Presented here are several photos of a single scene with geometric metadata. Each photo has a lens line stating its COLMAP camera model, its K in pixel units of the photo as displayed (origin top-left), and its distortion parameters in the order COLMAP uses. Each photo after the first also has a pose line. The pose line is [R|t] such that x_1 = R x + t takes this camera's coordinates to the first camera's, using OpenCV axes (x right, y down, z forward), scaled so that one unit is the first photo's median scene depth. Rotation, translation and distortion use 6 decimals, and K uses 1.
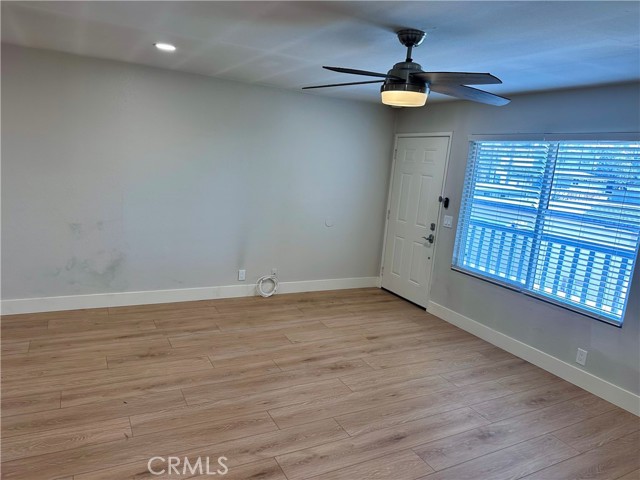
lens RADIAL K [[451.8, 0, 320.8], [0, 451.8, 240.3], [0, 0, 1]] dist [-0.000364, -0.007660]
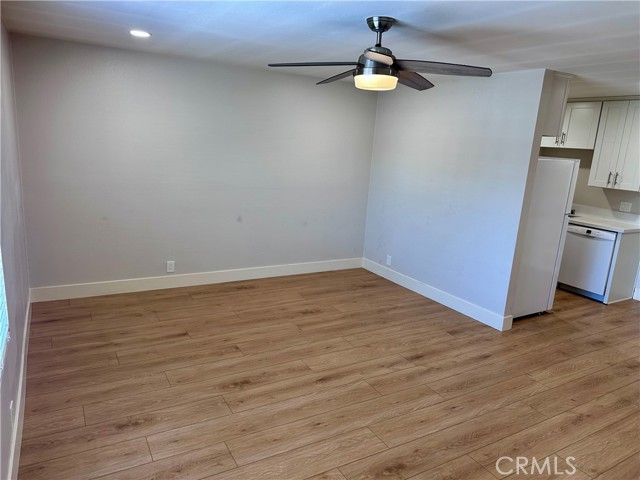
lens RADIAL K [[451.8, 0, 319.2], [0, 451.8, 241.5], [0, 0, 1]] dist [-0.000364, -0.007660]
pose [[-0.989980, -0.126848, -0.062048, 0.279584], [-0.141020, 0.910900, 0.387782, -0.313881], [0.007330, 0.392646, -0.919660, 1.804670]]
